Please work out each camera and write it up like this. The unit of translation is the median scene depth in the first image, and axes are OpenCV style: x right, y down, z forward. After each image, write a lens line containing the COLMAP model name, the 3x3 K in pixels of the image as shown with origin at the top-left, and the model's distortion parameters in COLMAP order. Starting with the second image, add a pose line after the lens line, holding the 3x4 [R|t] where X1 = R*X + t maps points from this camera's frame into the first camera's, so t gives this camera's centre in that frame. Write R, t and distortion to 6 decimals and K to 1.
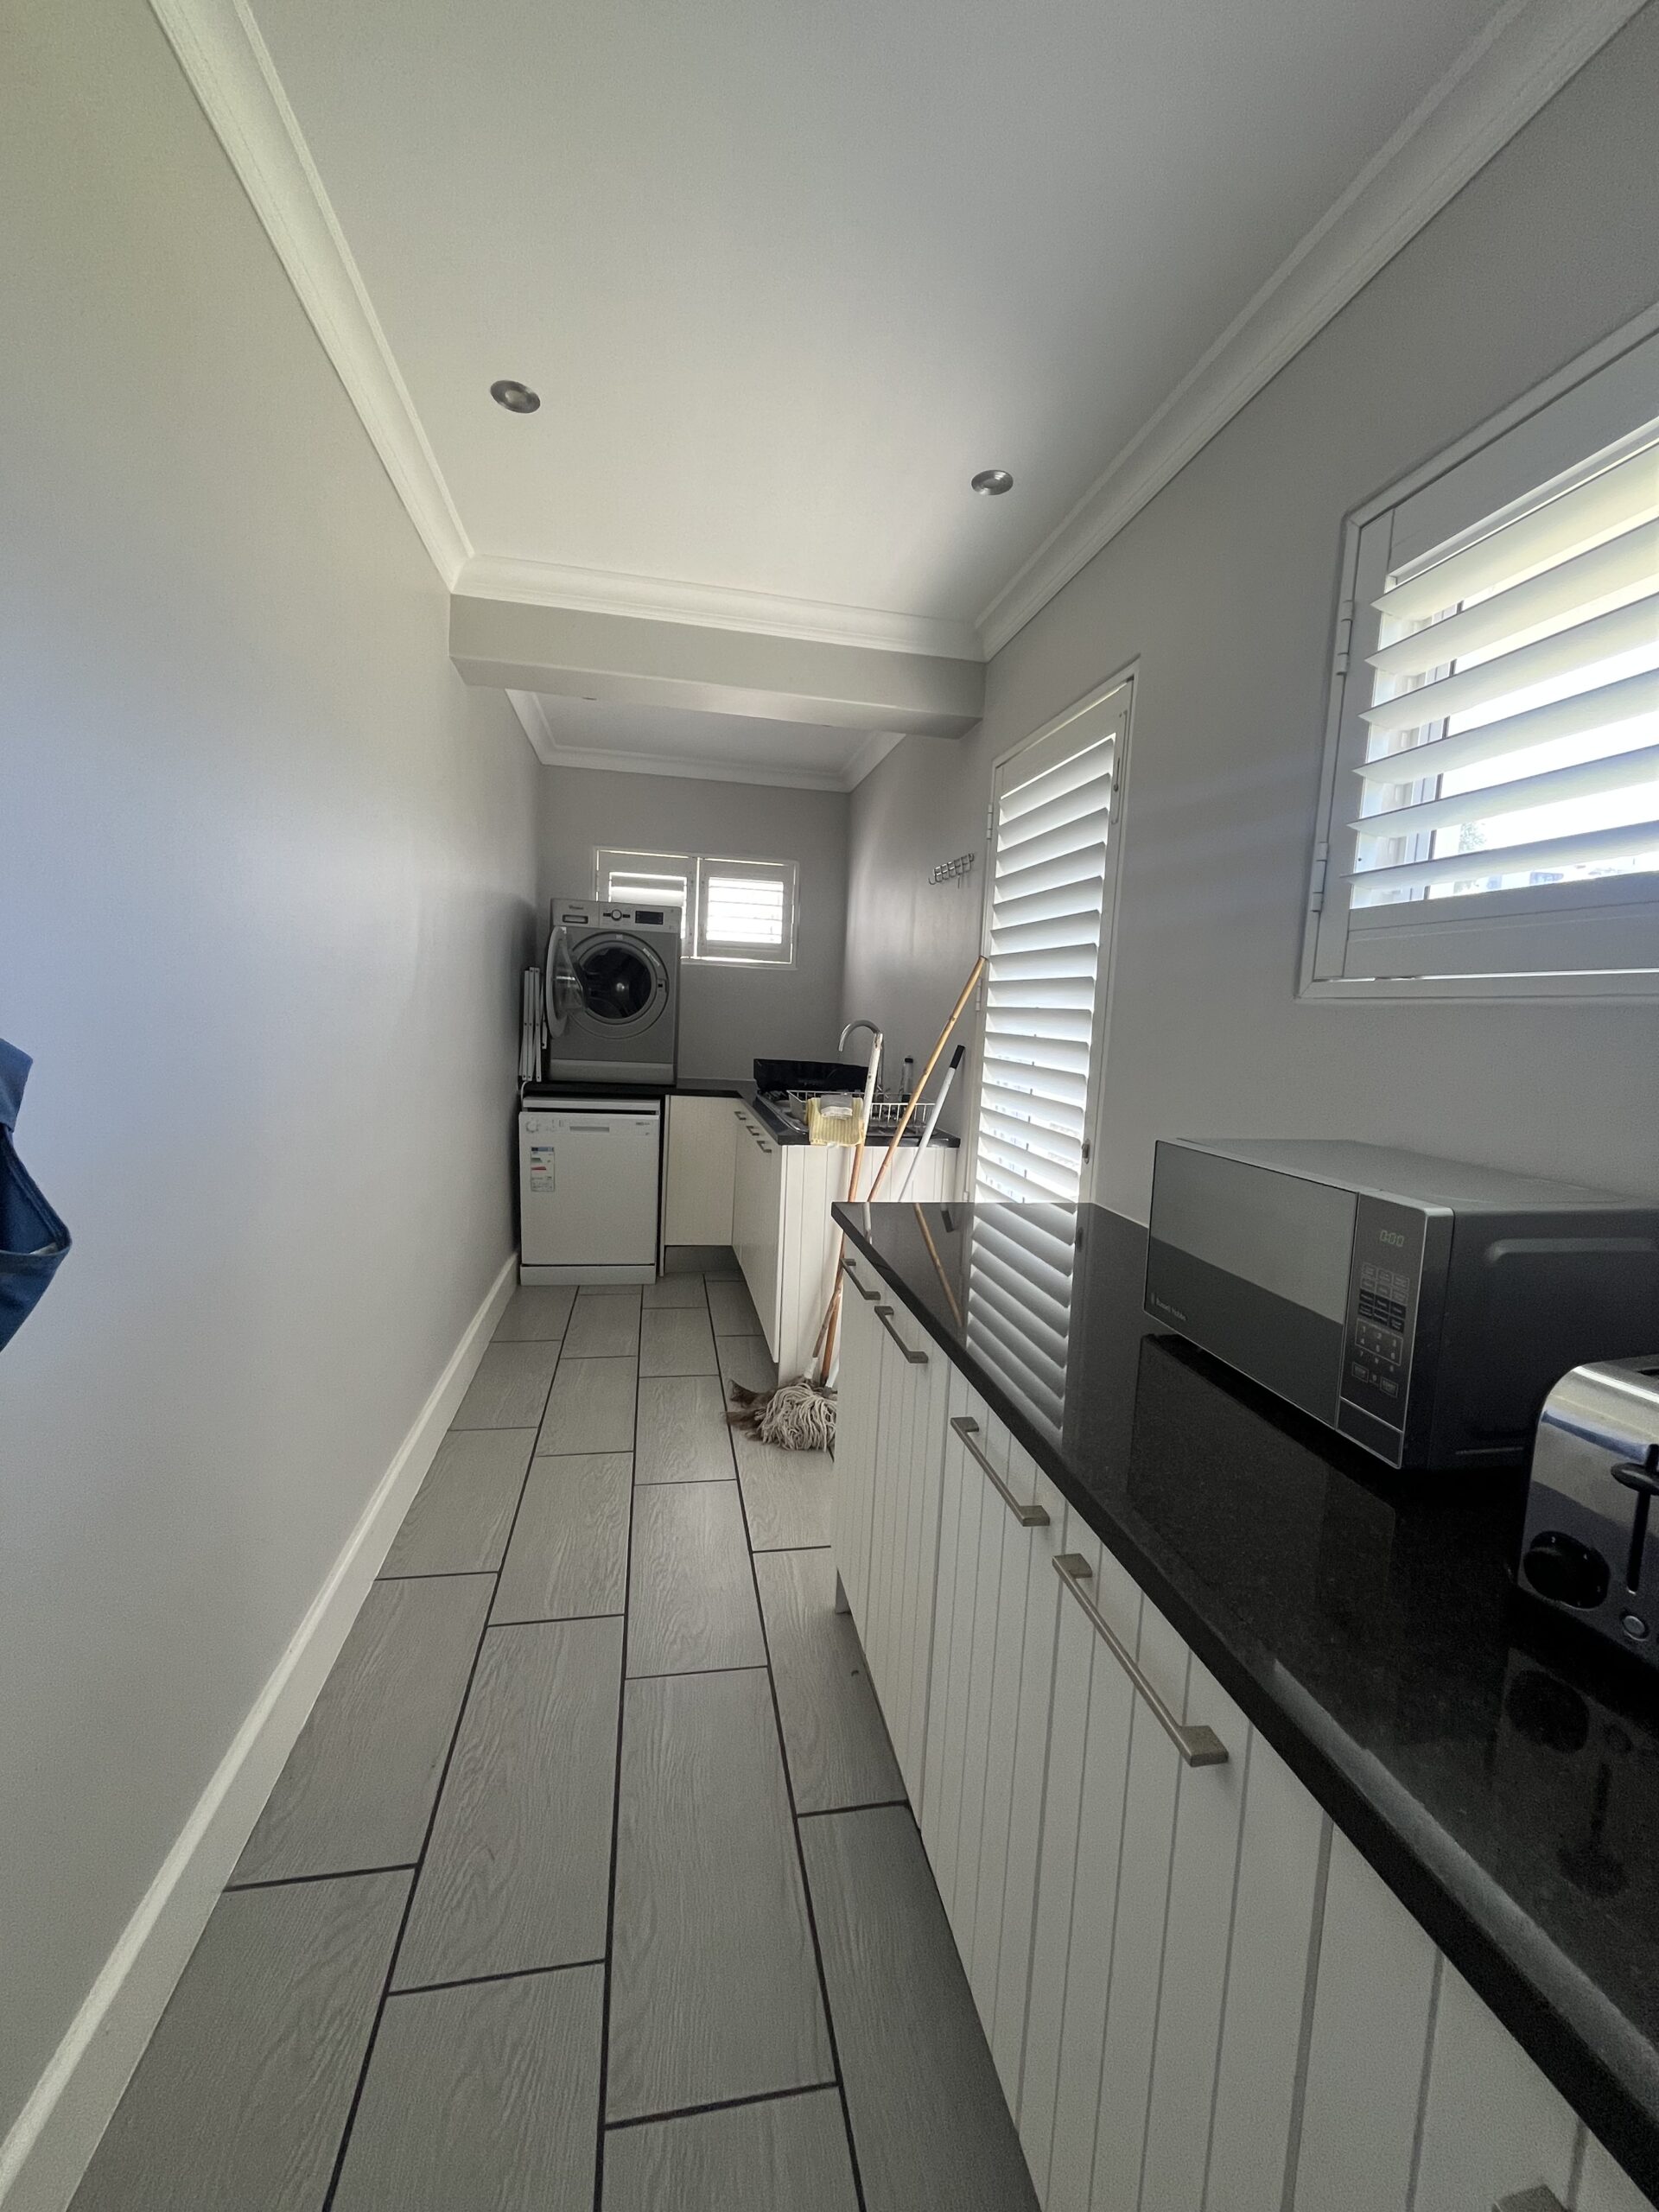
lens RADIAL K [[899.3, 0, 830.3], [0, 899.3, 1098.3], [0, 0, 1]] dist [-0.003028, 0.000408]
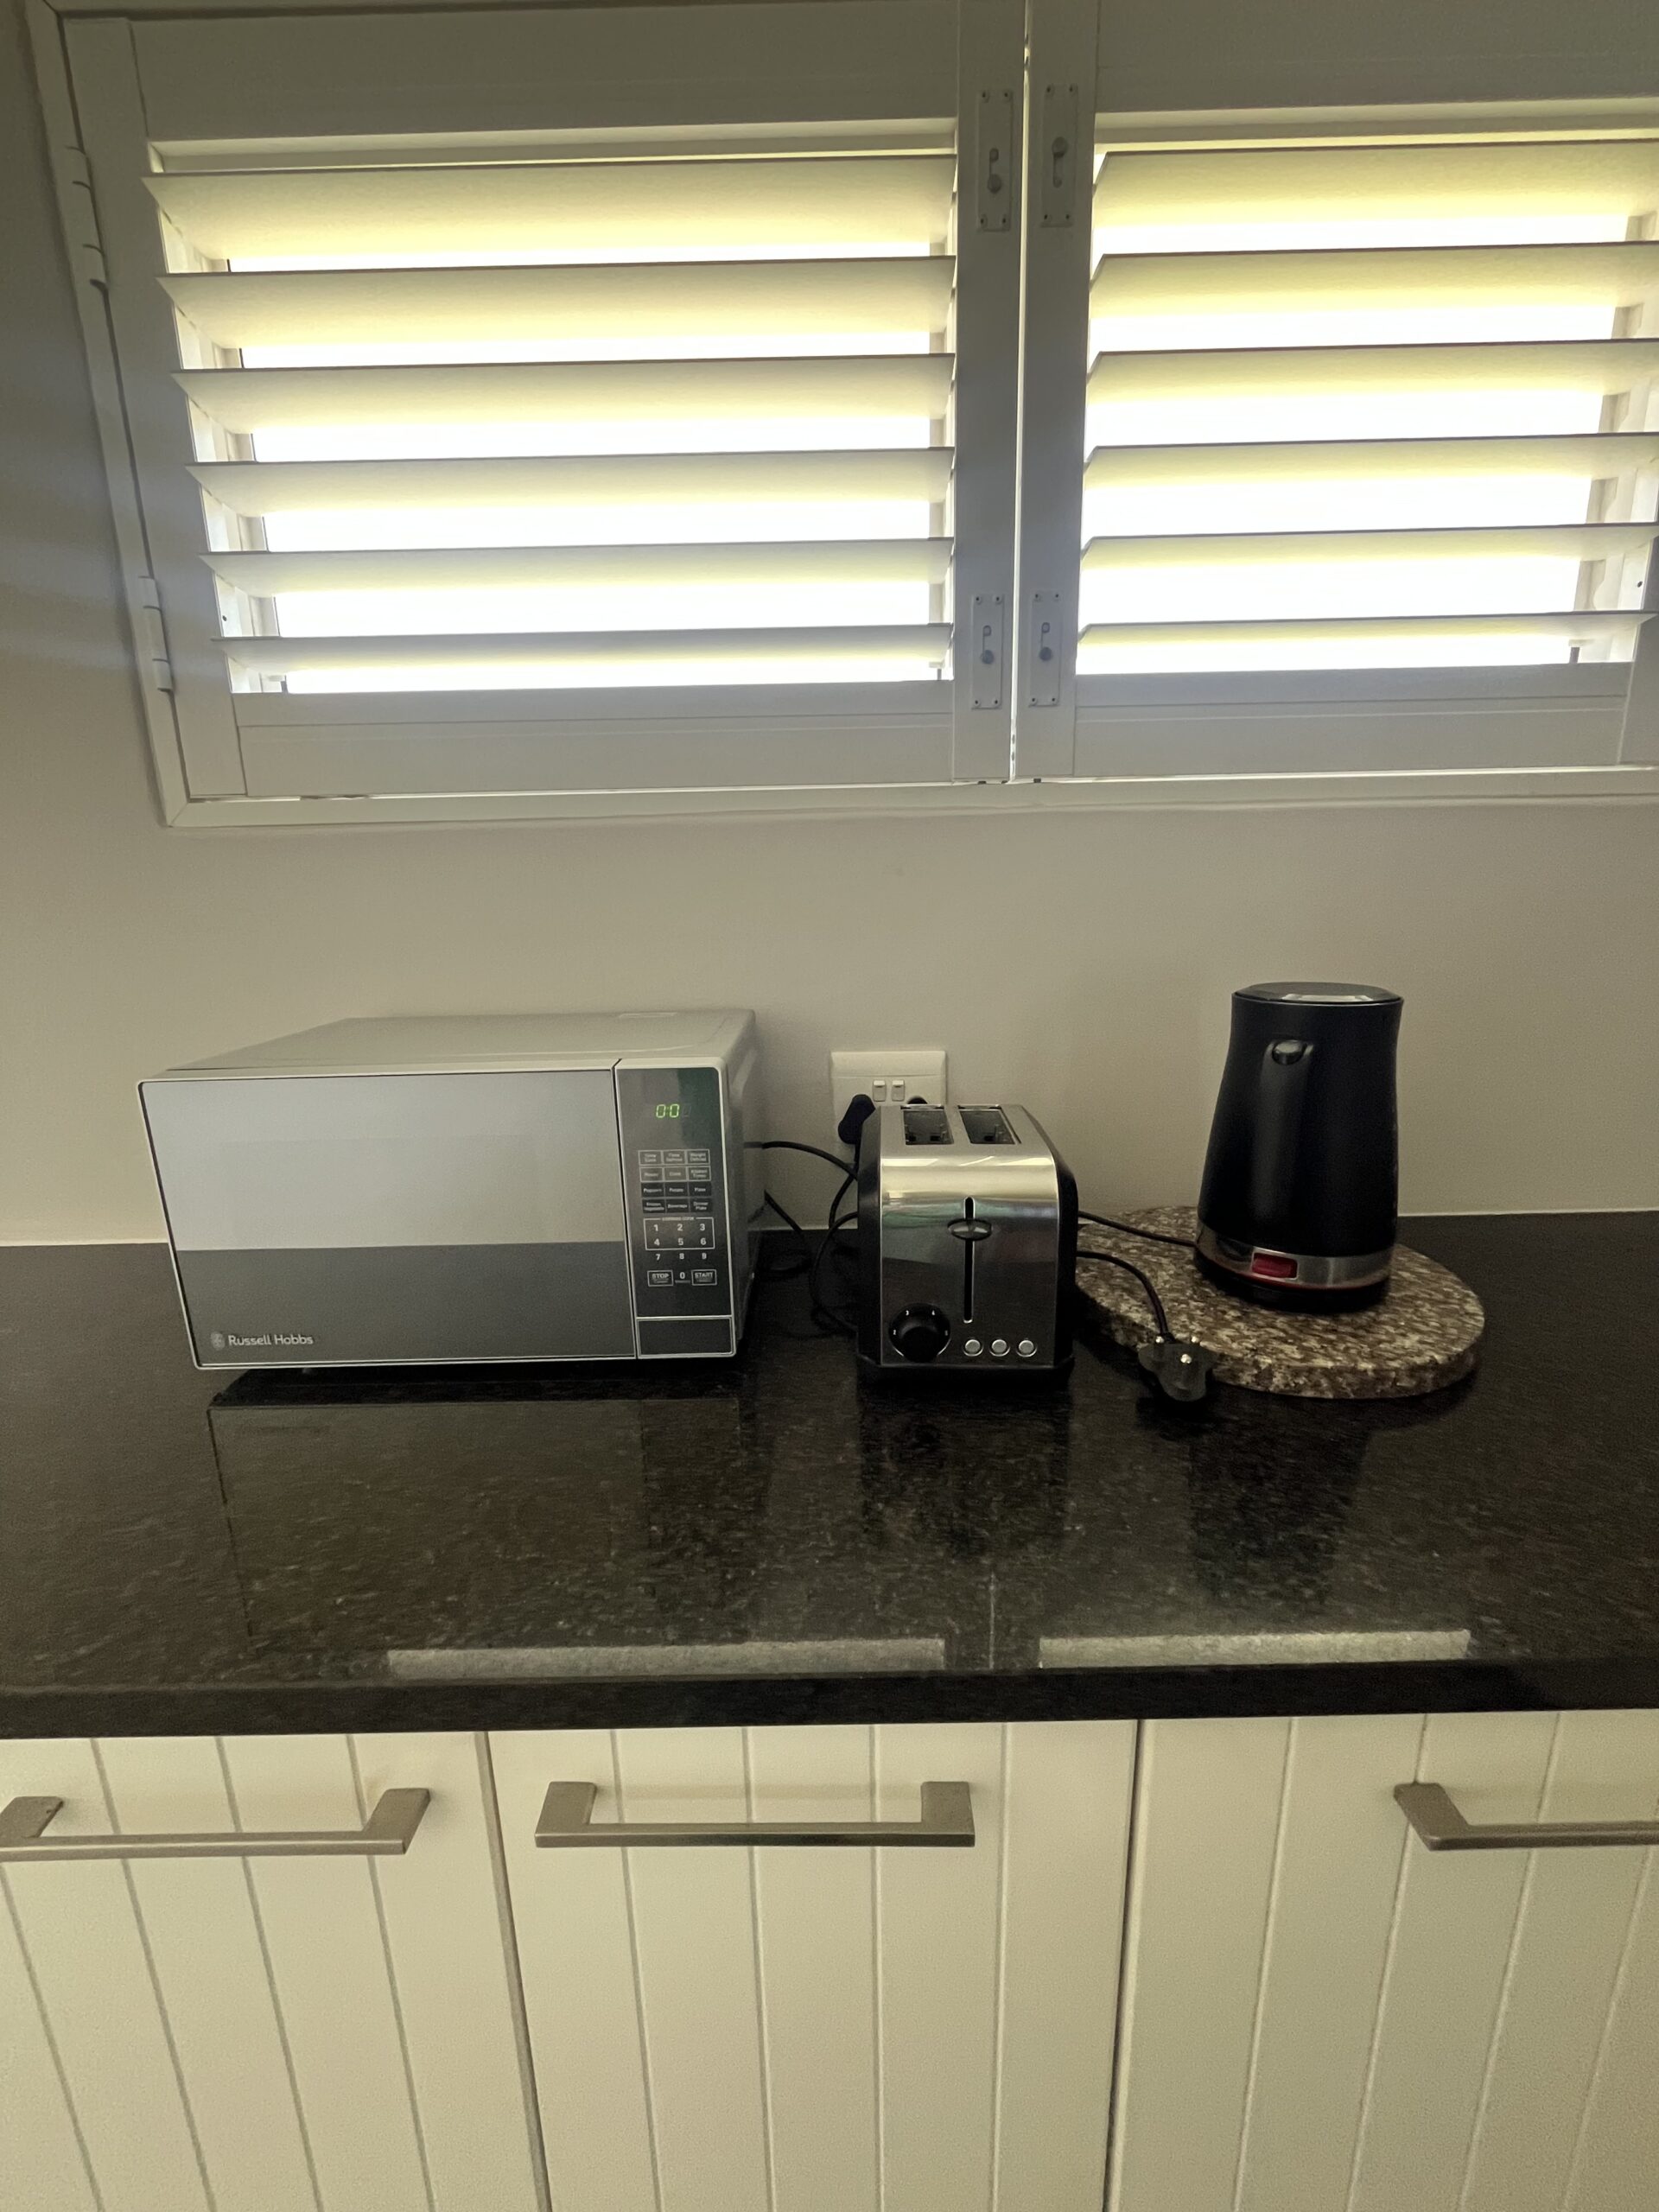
lens RADIAL K [[899.3, 0, 848.5], [0, 899.3, 1095.8], [0, 0, 1]] dist [-0.003028, 0.000408]
pose [[0.199394, -0.277304, 0.939864, -0.095125], [0.130335, 0.958107, 0.255036, -0.039399], [-0.971213, 0.071645, 0.227183, 0.580660]]
